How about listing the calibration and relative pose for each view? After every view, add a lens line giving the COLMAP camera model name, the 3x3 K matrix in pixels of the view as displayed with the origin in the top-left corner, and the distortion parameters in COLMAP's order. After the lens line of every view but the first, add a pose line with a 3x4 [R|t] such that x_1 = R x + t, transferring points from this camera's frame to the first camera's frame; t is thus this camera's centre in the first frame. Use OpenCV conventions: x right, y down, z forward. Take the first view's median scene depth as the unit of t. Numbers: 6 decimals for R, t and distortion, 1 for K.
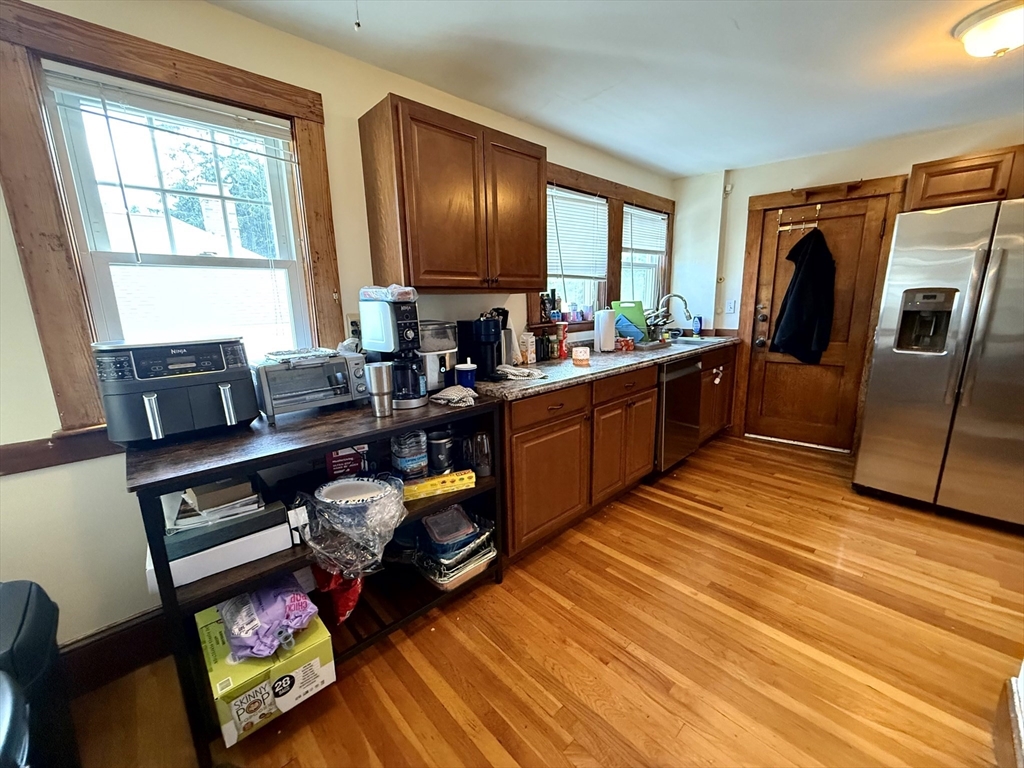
lens RADIAL K [[409.3, 0, 514.7], [0, 409.3, 384.8], [0, 0, 1]] dist [-0.001281, -0.000225]
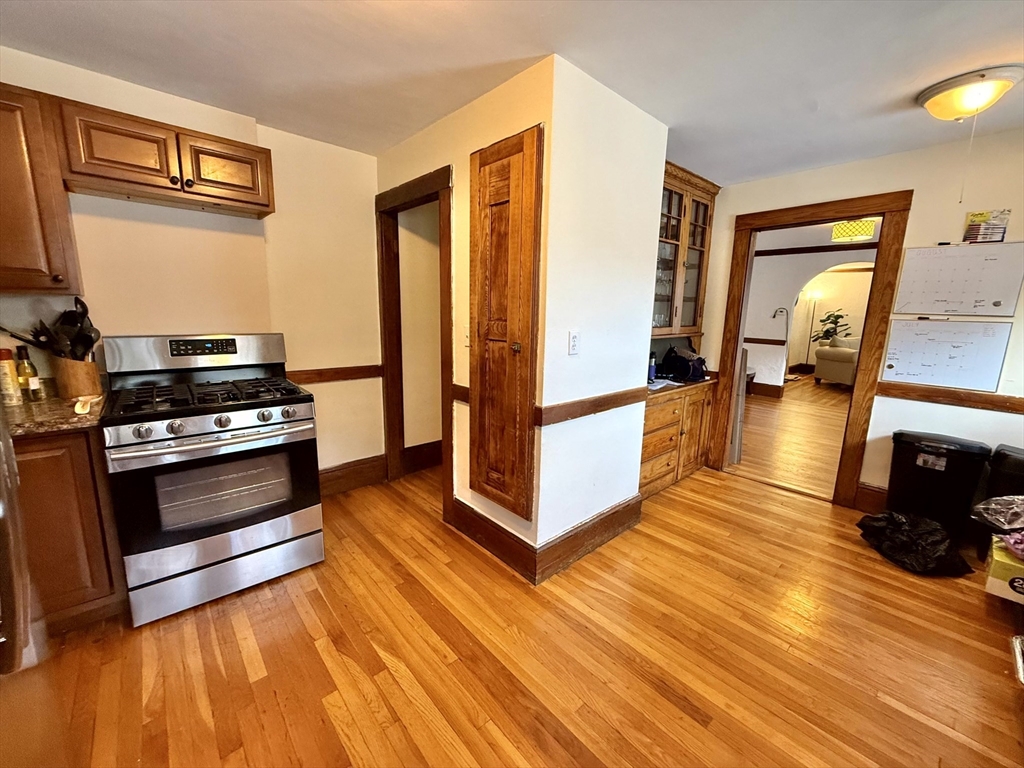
lens RADIAL K [[409.3, 0, 512.0], [0, 409.3, 384.9], [0, 0, 1]] dist [-0.001281, -0.000225]
pose [[-0.999683, -0.003981, 0.024871, 0.499736], [0.005636, 0.927038, 0.374926, -0.204718], [-0.024549, 0.374947, -0.926721, 0.897668]]
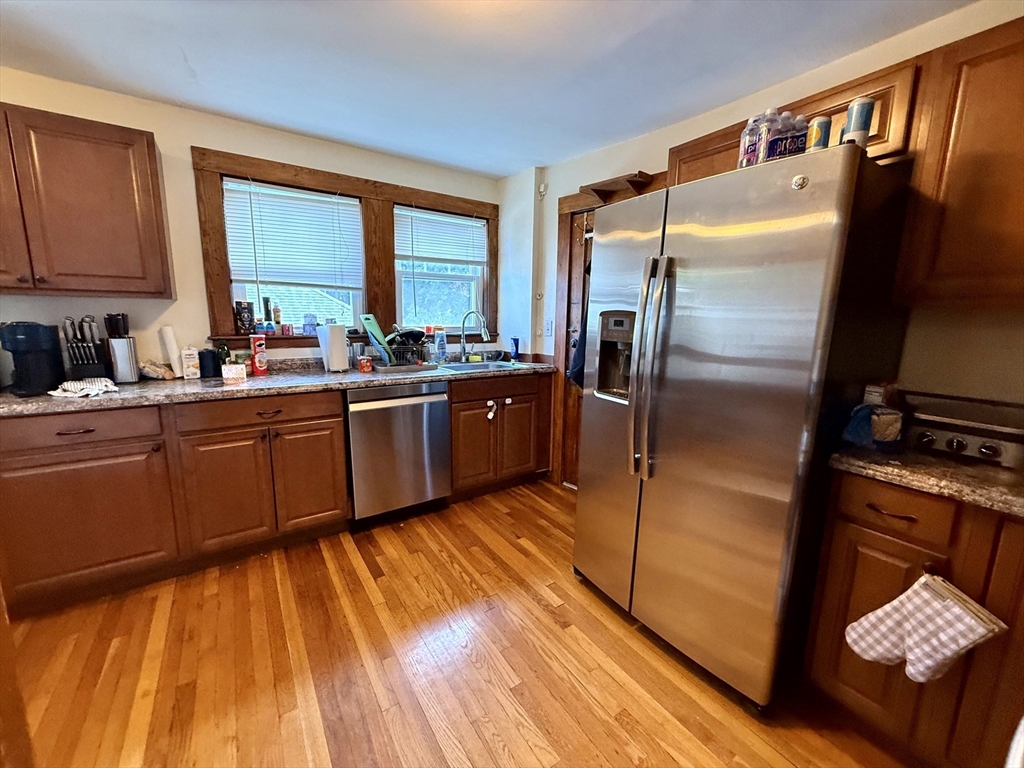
lens RADIAL K [[409.3, 0, 515.4], [0, 409.3, 385.6], [0, 0, 1]] dist [-0.001281, -0.000225]
pose [[0.986495, 0.067022, -0.149449, 0.715974], [-0.072187, 0.996958, -0.029403, -0.052458], [0.147023, 0.039794, 0.988332, 0.196997]]
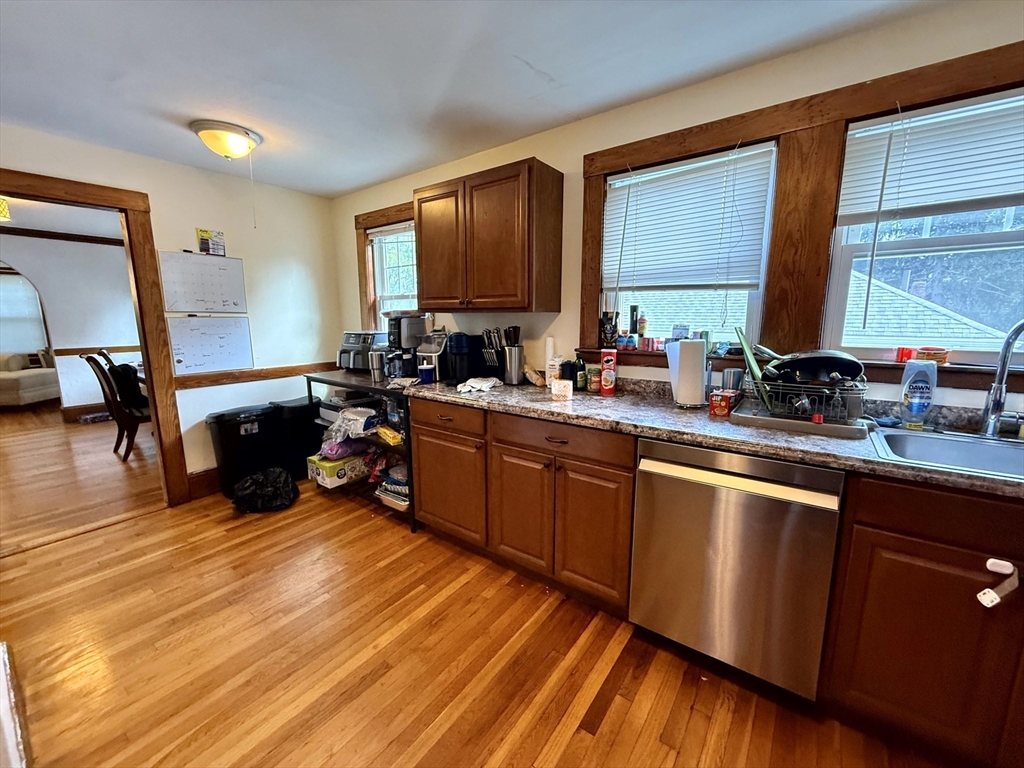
lens RADIAL K [[409.3, 0, 509.7], [0, 409.3, 384.8], [0, 0, 1]] dist [-0.001281, -0.000225]
pose [[0.167414, 0.186739, -0.968040, 0.756710], [-0.199370, 0.968024, 0.152256, -0.150132], [0.965518, 0.167508, 0.199291, 0.605208]]
